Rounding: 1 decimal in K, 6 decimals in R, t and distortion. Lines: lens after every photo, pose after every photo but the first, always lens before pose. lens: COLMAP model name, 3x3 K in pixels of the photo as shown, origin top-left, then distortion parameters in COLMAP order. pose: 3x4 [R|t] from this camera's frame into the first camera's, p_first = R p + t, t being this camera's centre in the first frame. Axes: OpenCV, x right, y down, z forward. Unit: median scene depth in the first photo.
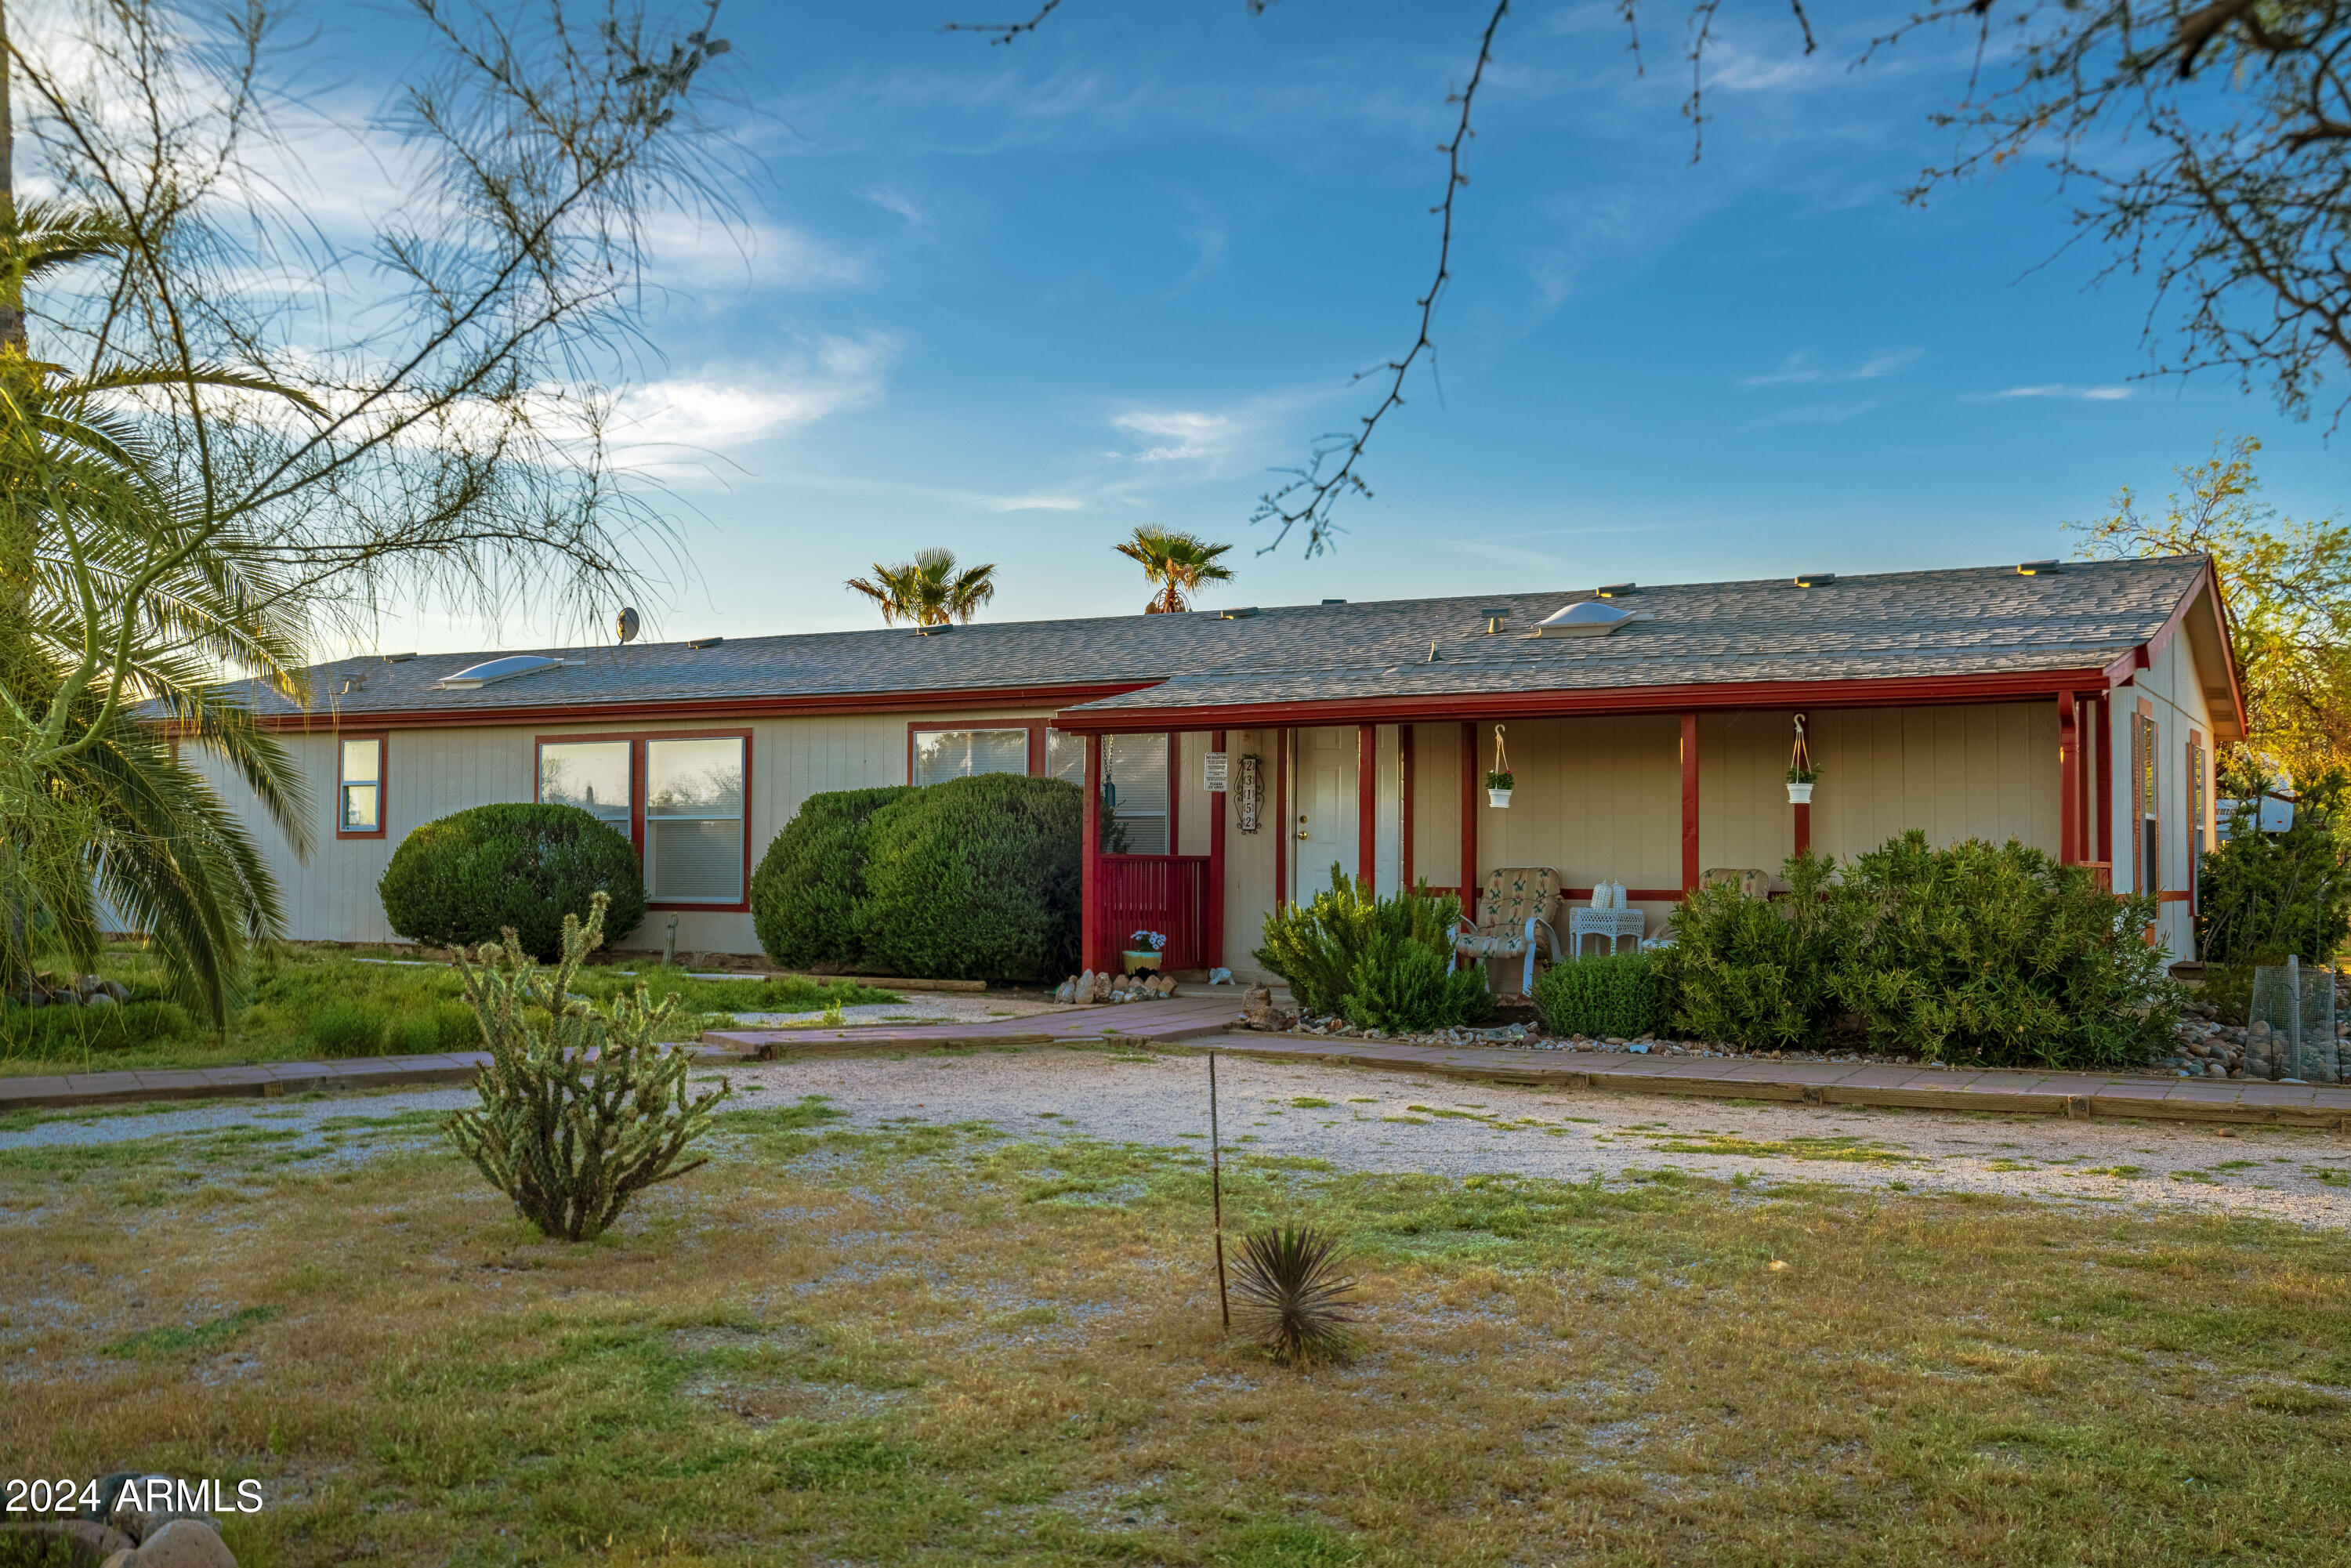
lens RADIAL K [[2306.8, 0, 1181.5], [0, 2306.8, 799.0], [0, 0, 1]] dist [-0.017816, 0.000000]
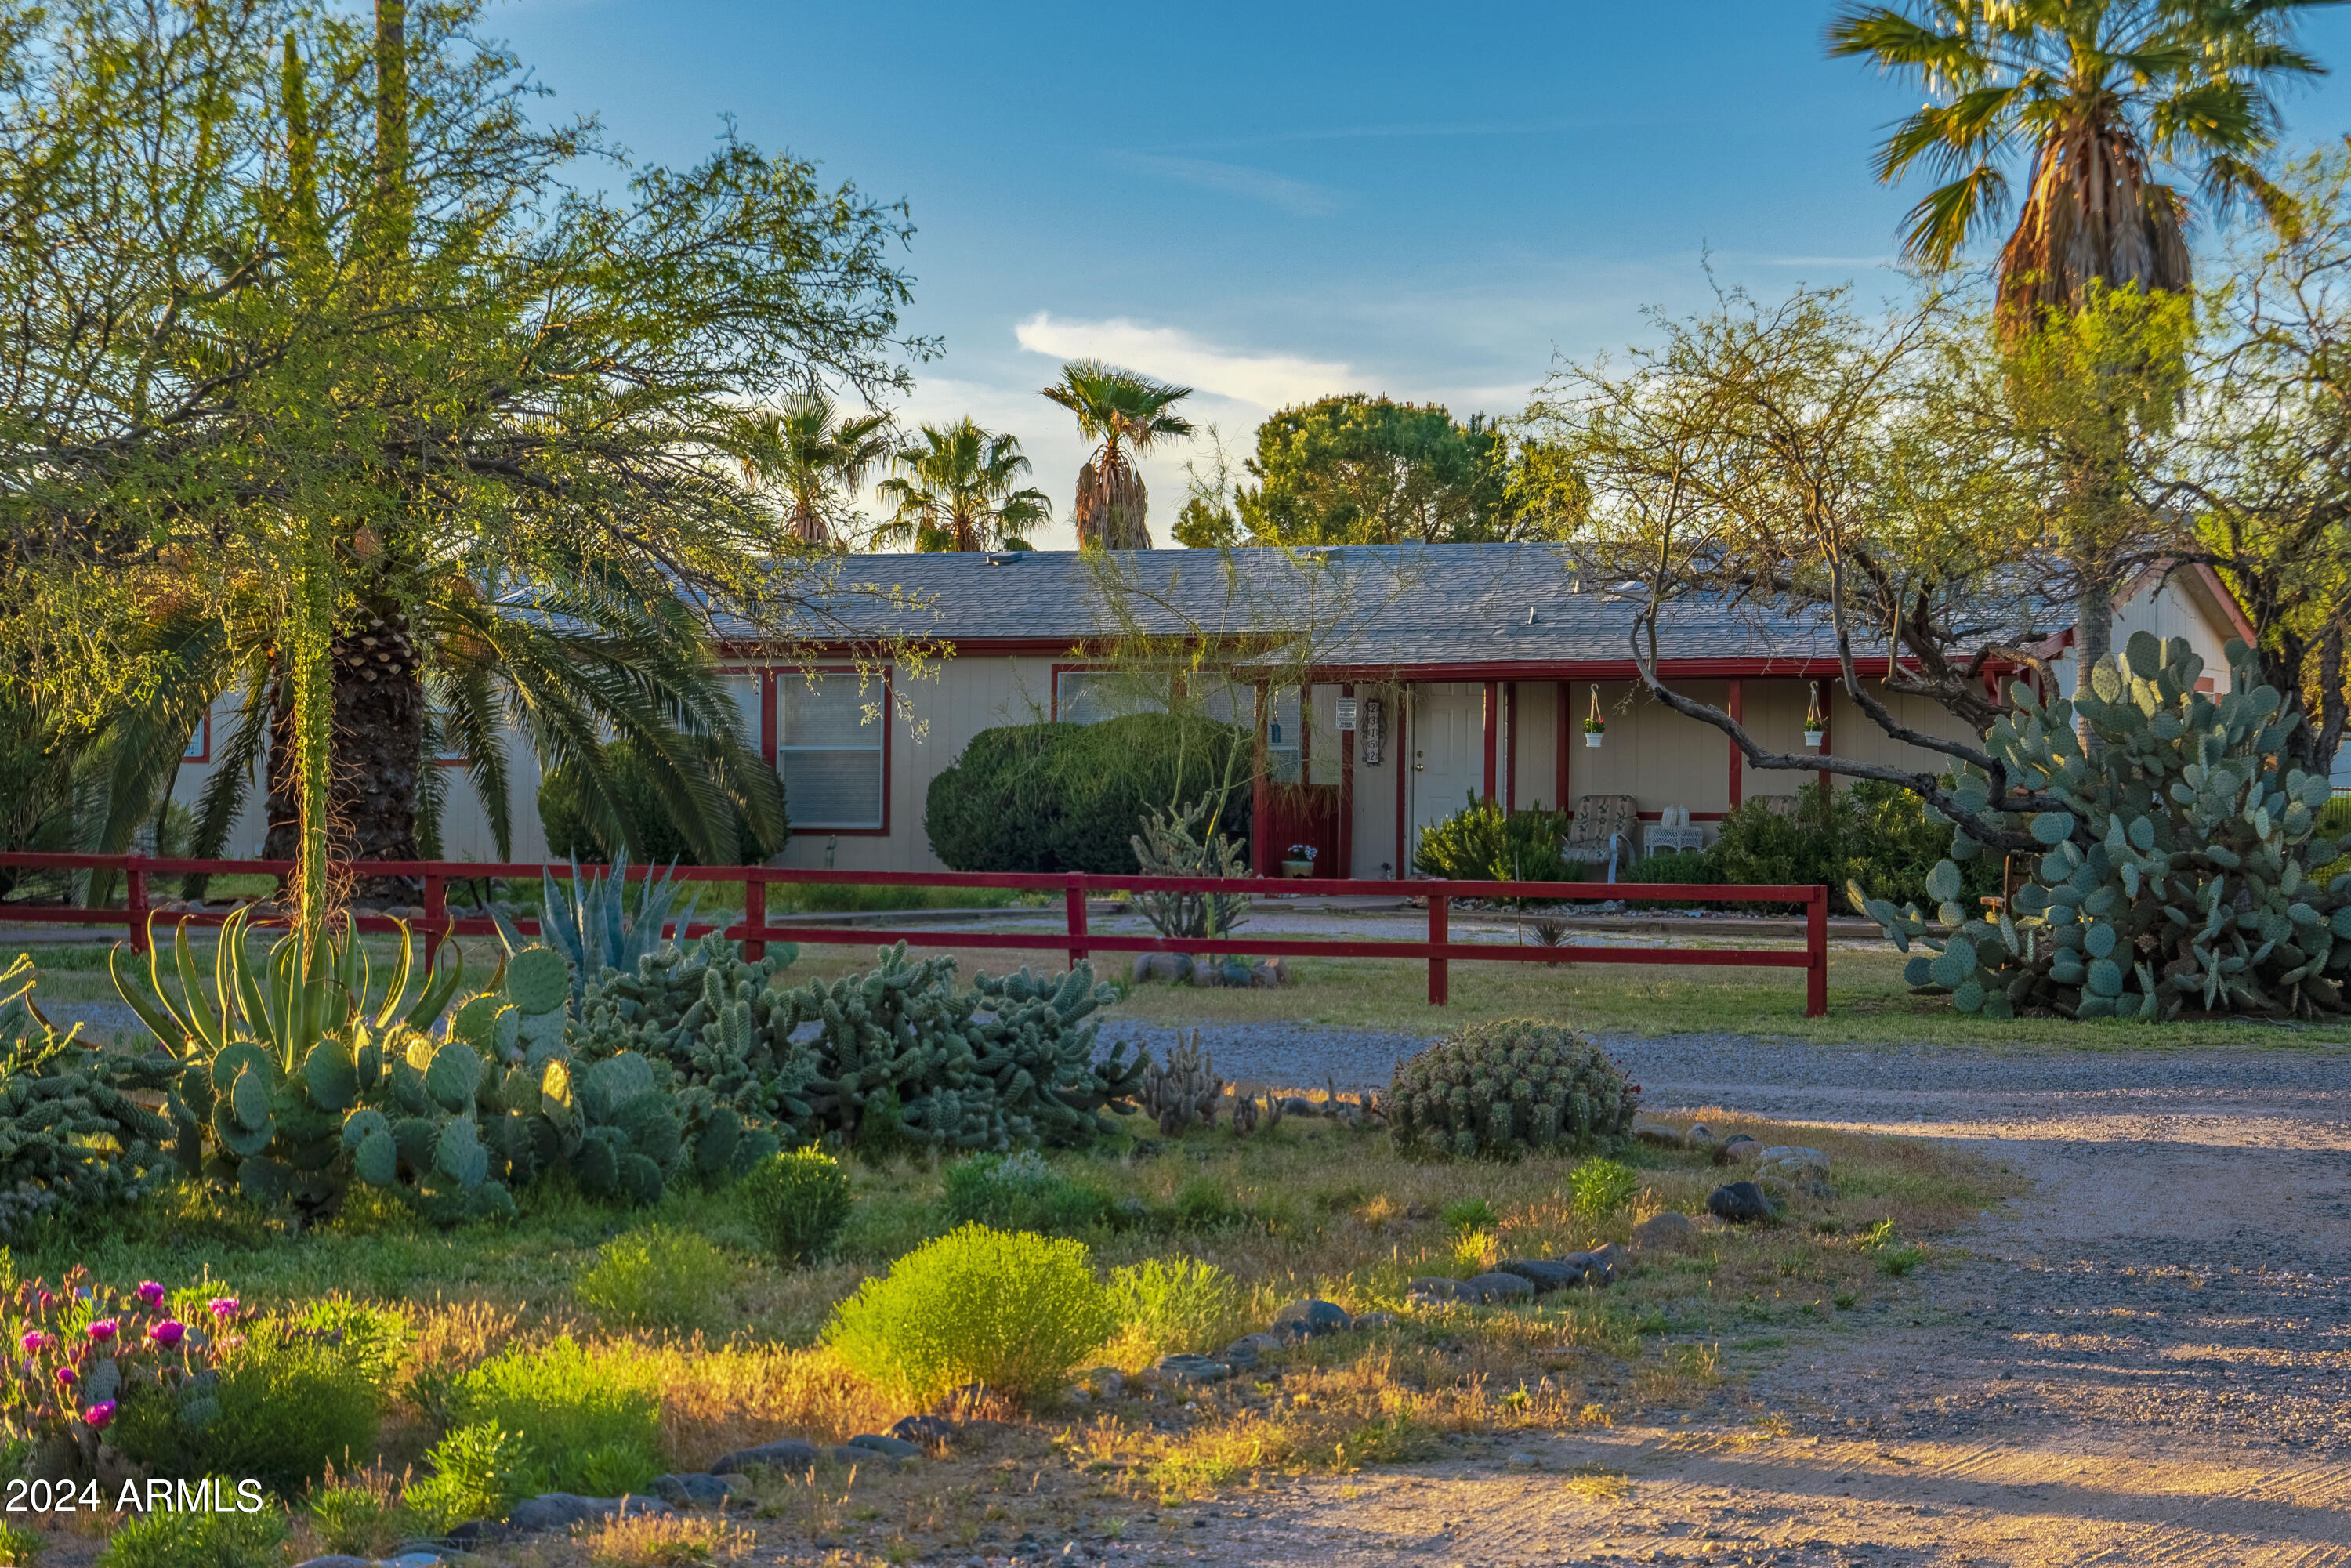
lens RADIAL K [[4931.6, 0, 1169.1], [0, 4931.6, 786.0], [0, 0, 1]] dist [0.135177, 0.000000]
pose [[0.996787, 0.002591, 0.080059, -0.284078], [-0.004120, 0.999812, 0.018933, -0.022871], [-0.079995, -0.019202, 0.996610, -1.546169]]
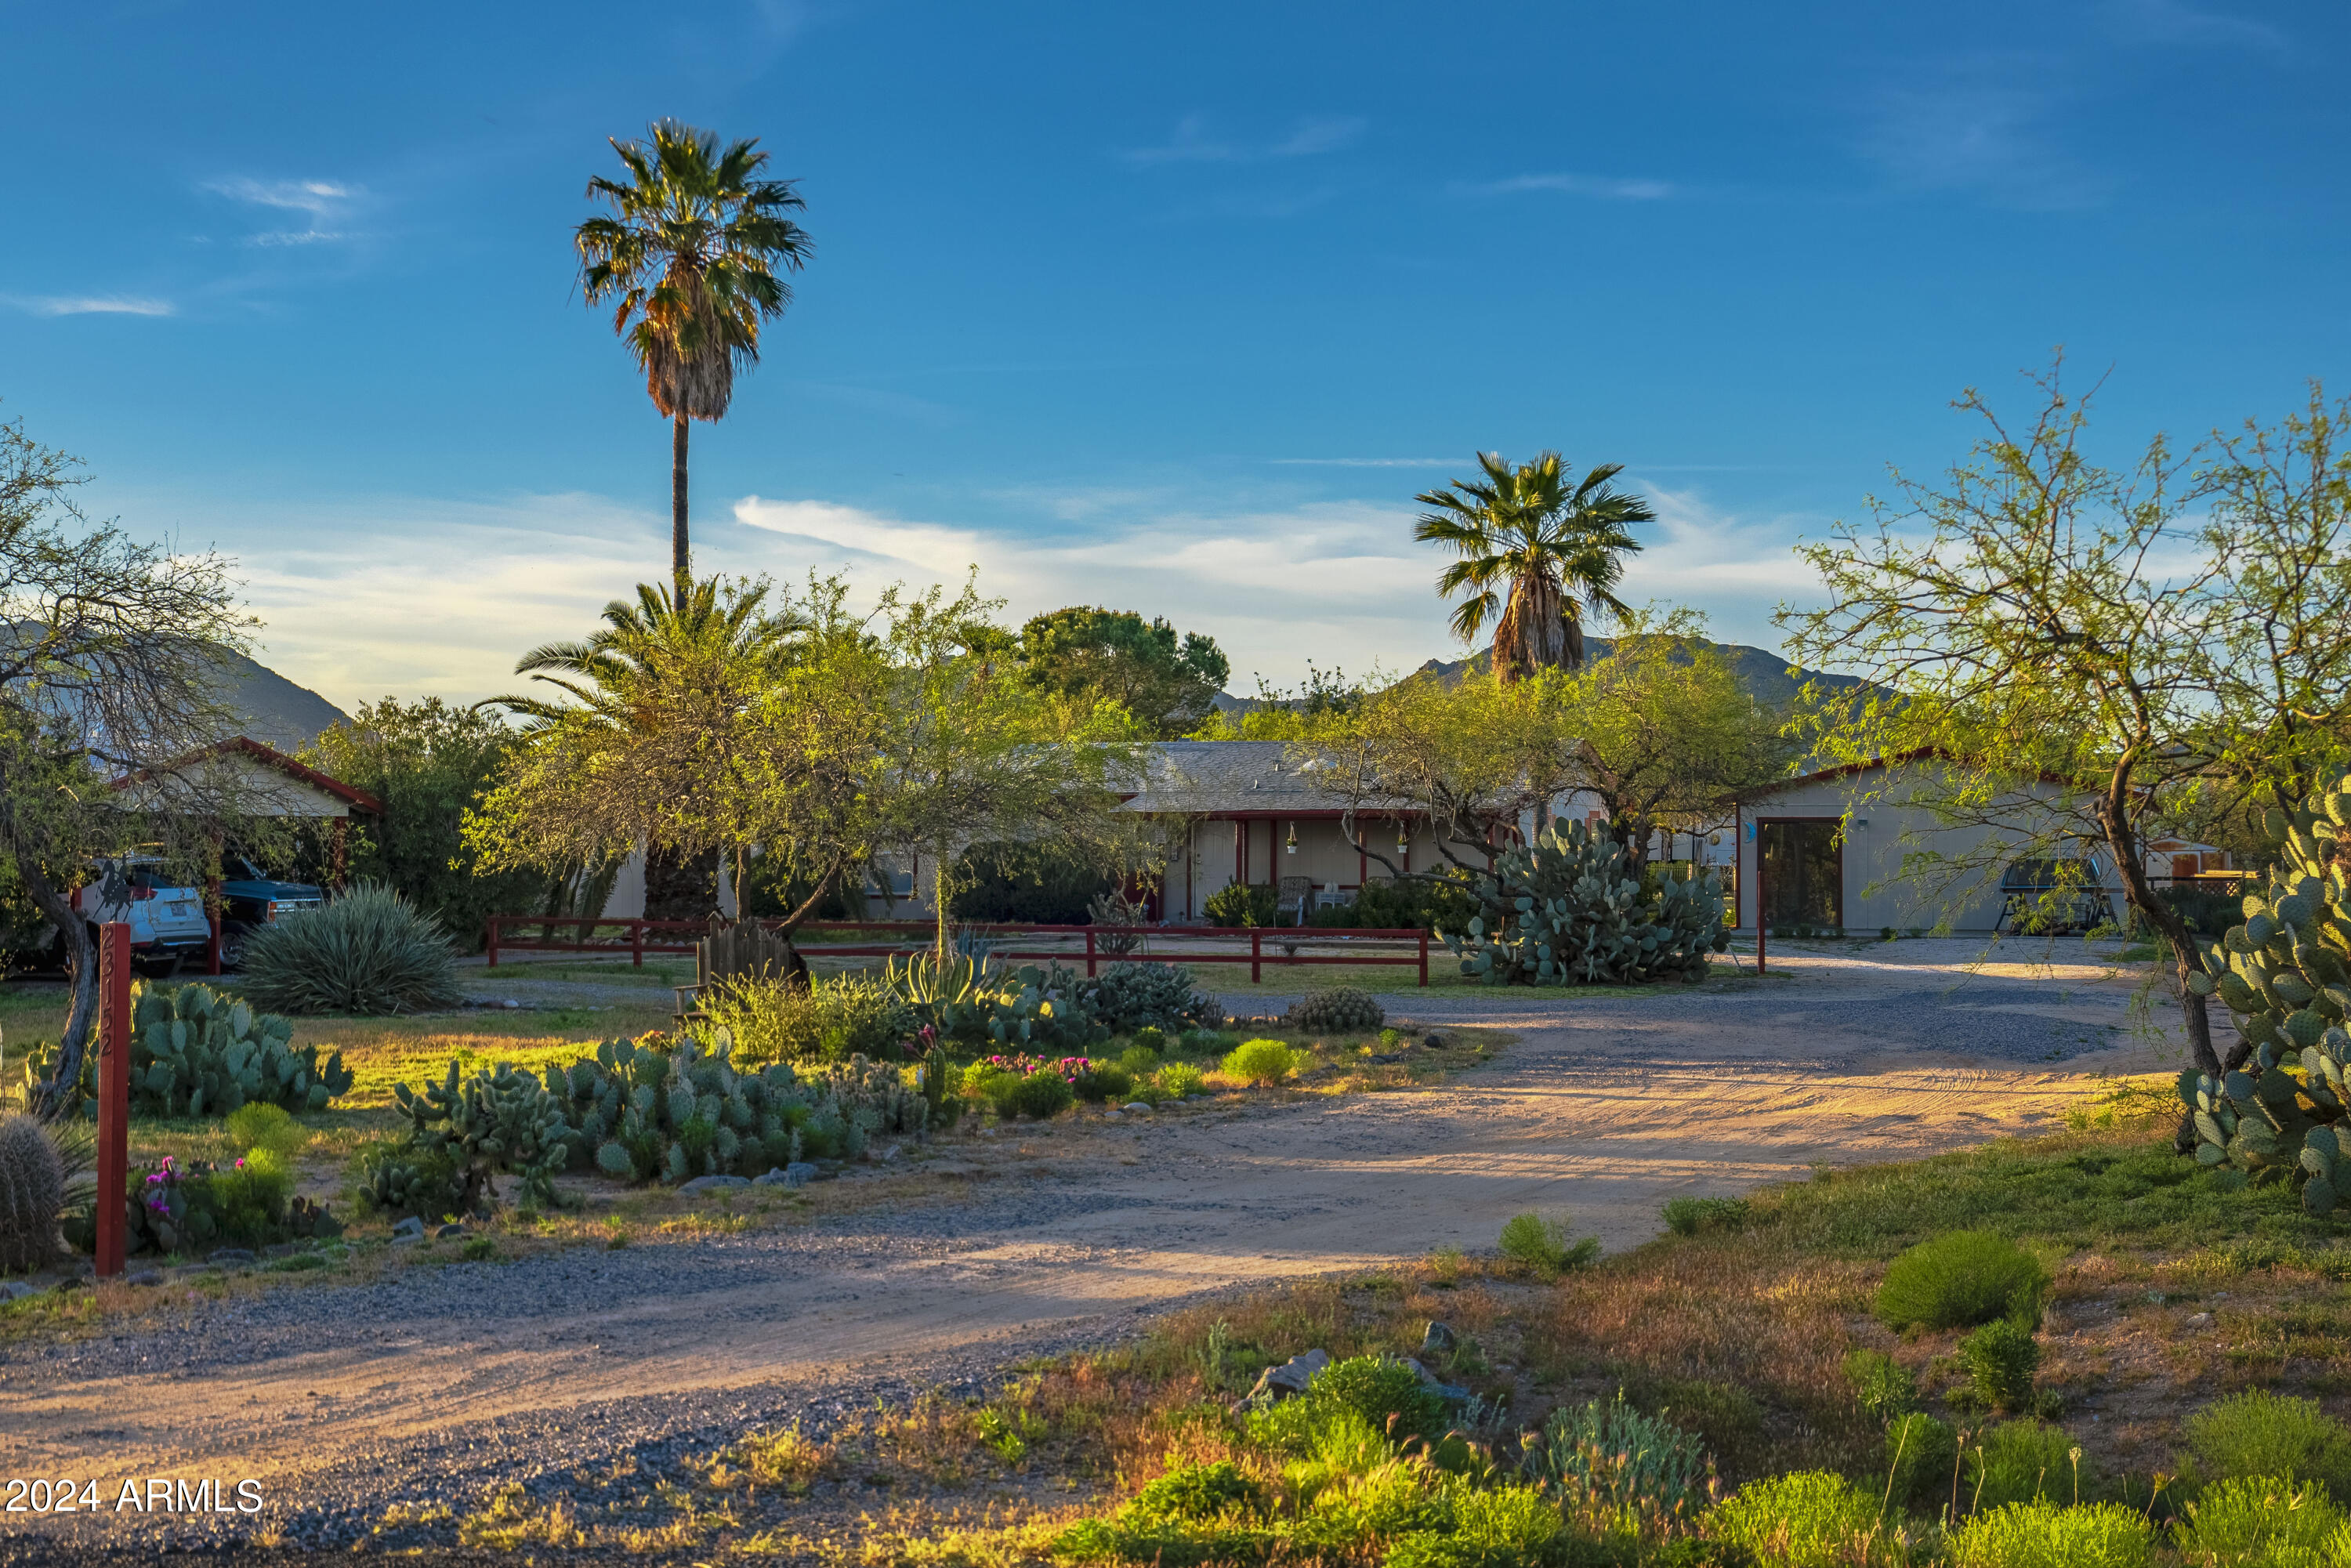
lens RADIAL K [[3568.6, 0, 1176.7], [0, 3568.6, 784.9], [0, 0, 1]] dist [0.000670, 0.000000]
pose [[0.986575, -0.001476, 0.163304, -0.565350], [0.000527, 0.999983, 0.005852, -0.085250], [-0.163310, -0.005687, 0.986558, -2.572754]]
